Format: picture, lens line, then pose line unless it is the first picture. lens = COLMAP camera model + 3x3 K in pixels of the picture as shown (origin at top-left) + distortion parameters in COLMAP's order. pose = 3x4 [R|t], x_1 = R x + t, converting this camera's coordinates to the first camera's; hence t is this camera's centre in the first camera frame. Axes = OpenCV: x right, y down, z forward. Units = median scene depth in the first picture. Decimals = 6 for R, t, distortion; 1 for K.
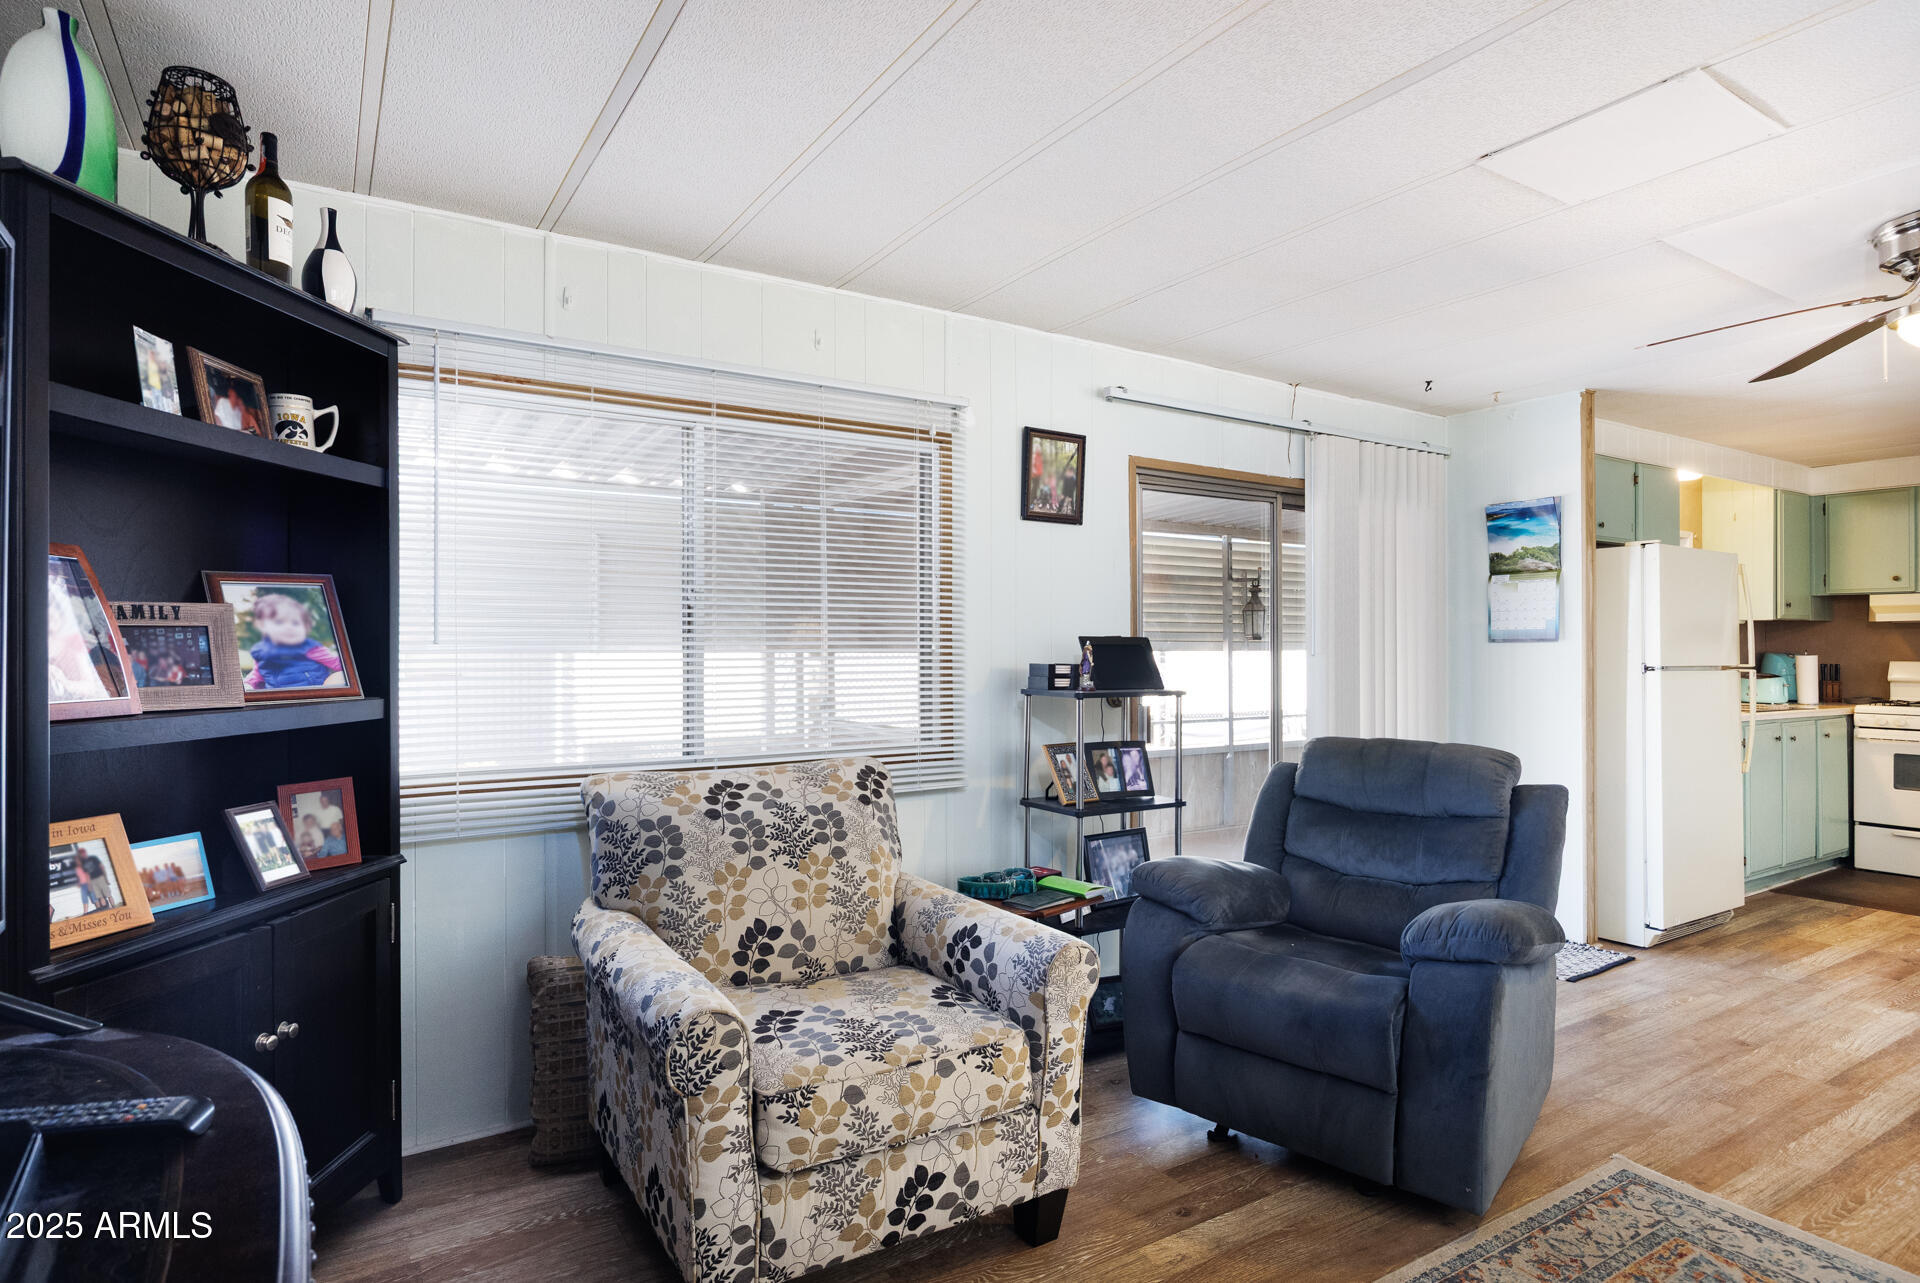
lens RADIAL K [[1007.7, 0, 965.5], [0, 1007.7, 636.4], [0, 0, 1]] dist [-0.002151, -0.000341]
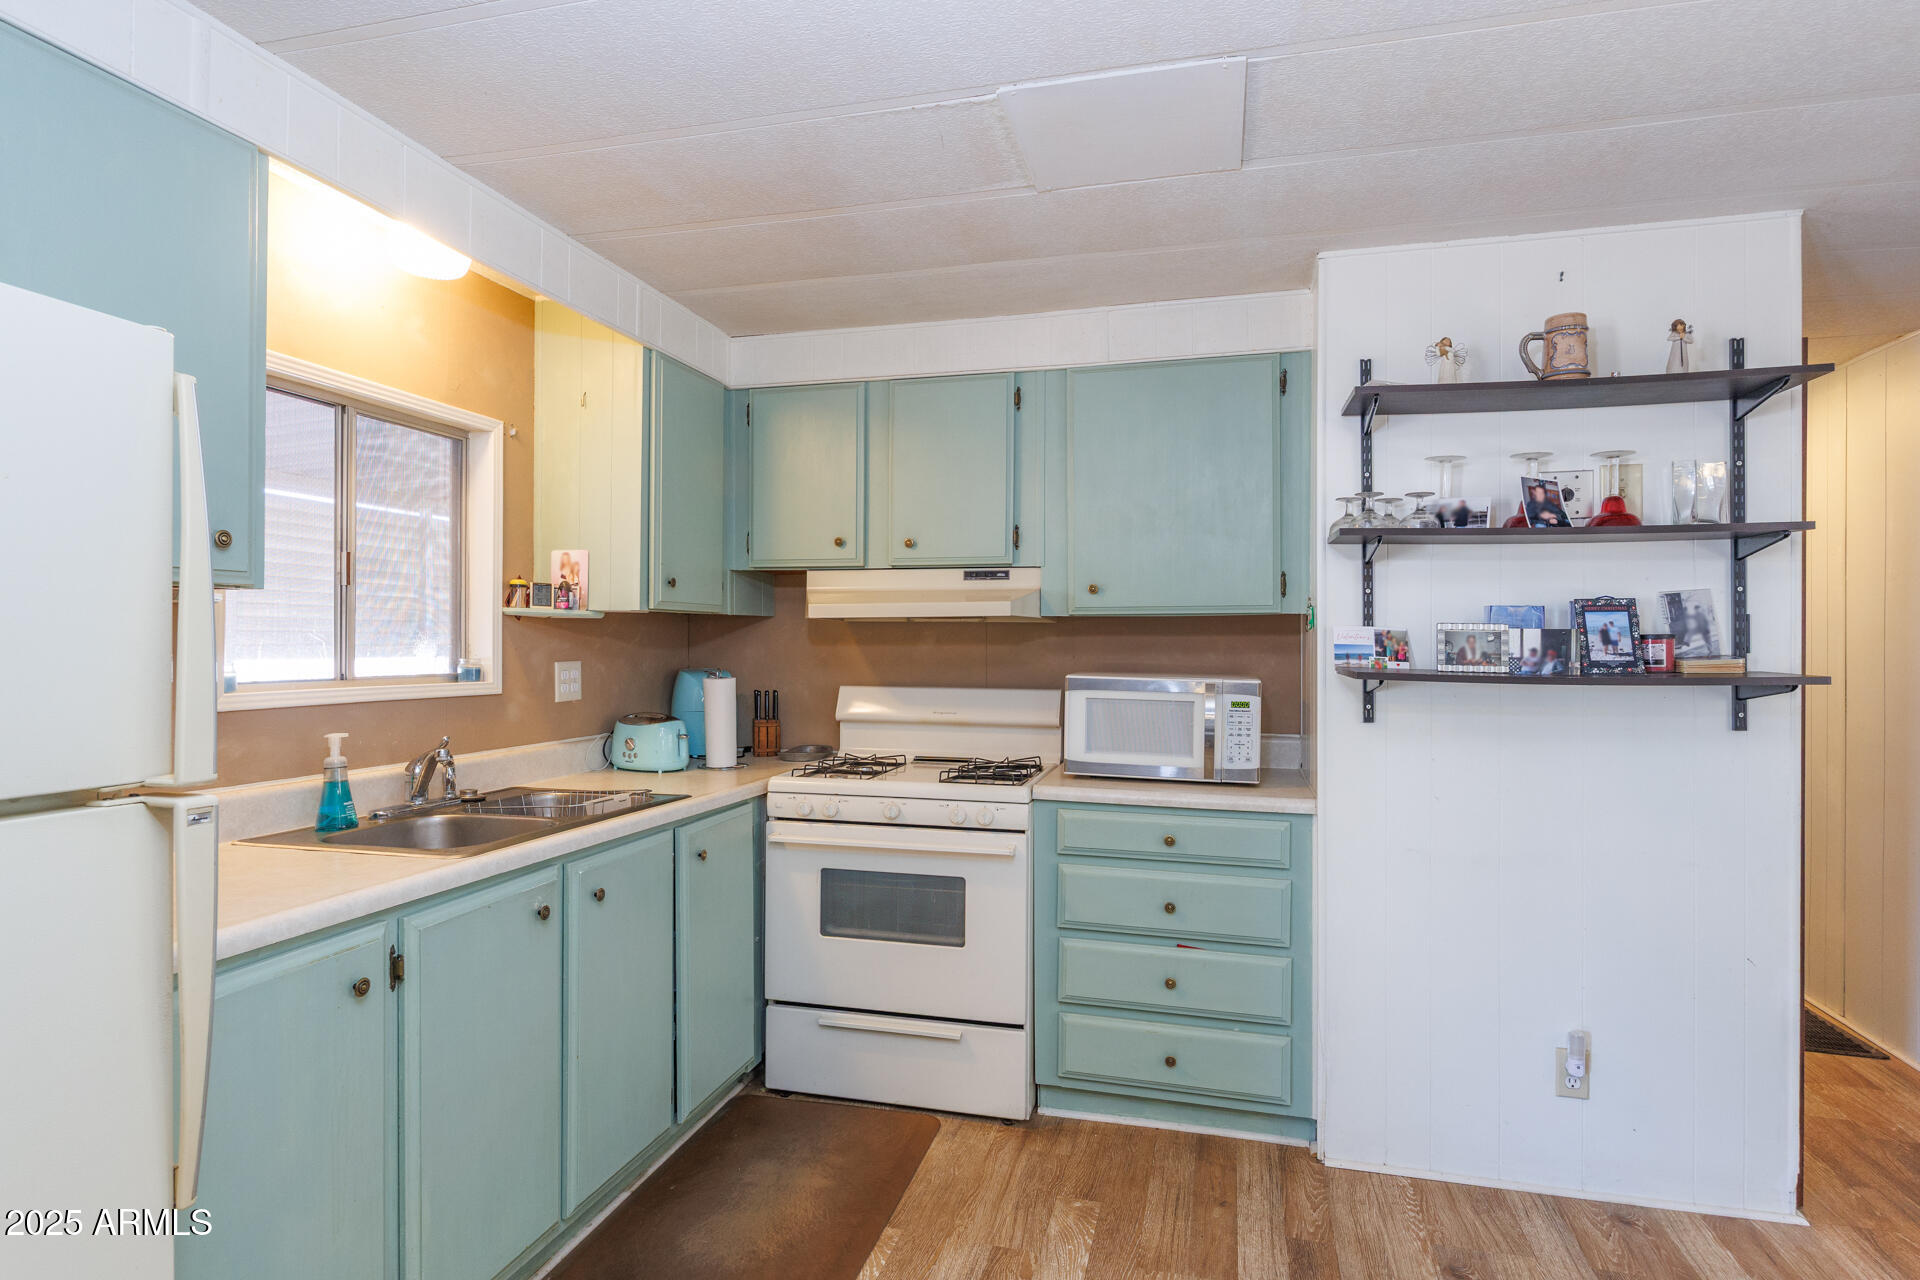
lens RADIAL K [[1007.7, 0, 947.5], [0, 1007.7, 638.8], [0, 0, 1]] dist [-0.002151, -0.000341]
pose [[0.738797, -0.000810, 0.673927, 0.577297], [-0.004889, 0.999967, 0.006562, -0.007061], [-0.673910, -0.008143, 0.738769, 0.529745]]
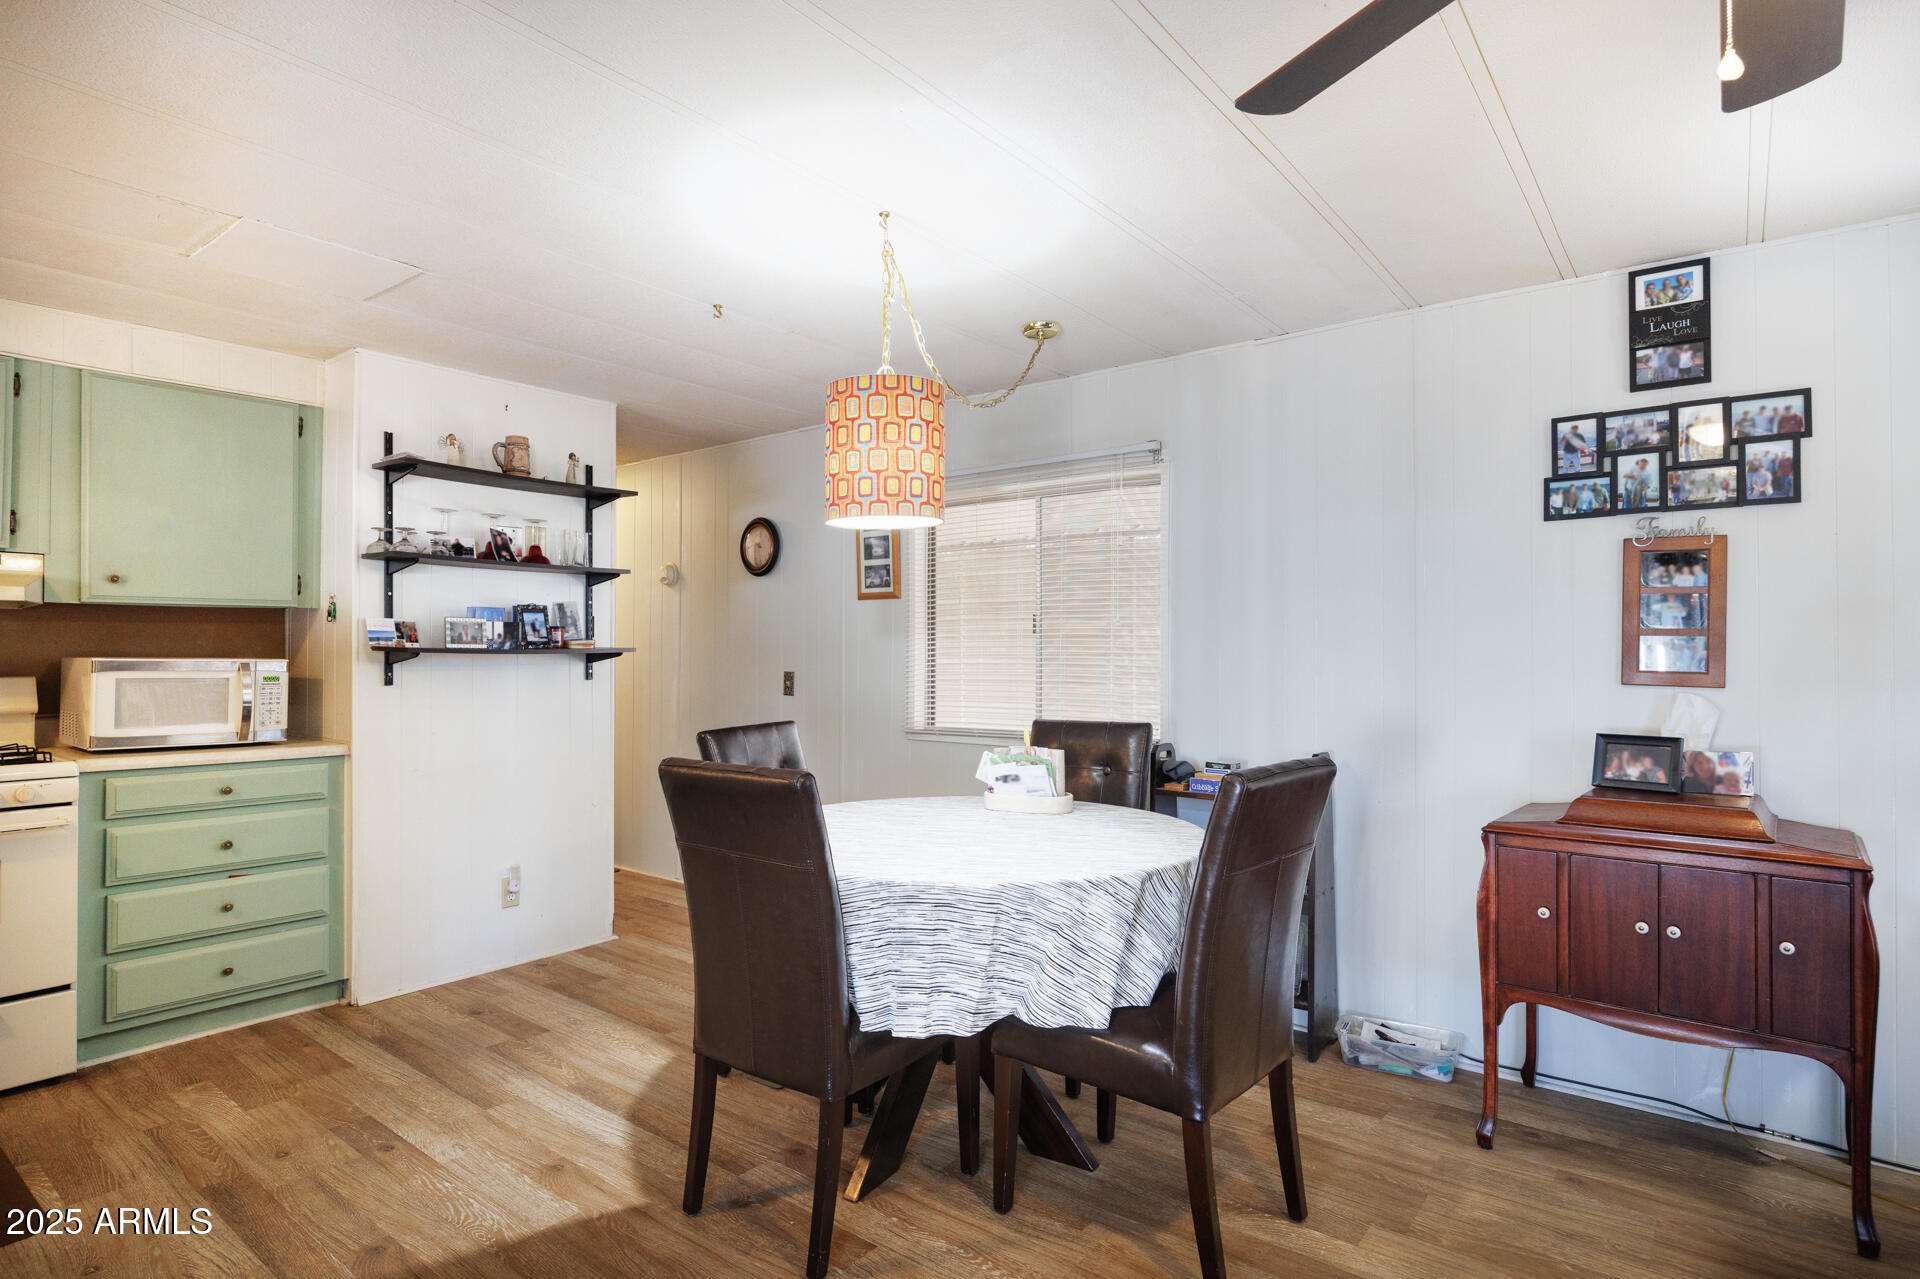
lens RADIAL K [[1007.7, 0, 955.4], [0, 1007.7, 637.1], [0, 0, 1]] dist [-0.002151, -0.000341]
pose [[-0.329174, 0.009800, 0.944219, 0.298590], [-0.005393, 0.999910, -0.012259, 0.007092], [-0.944254, -0.009127, -0.329091, 0.603204]]
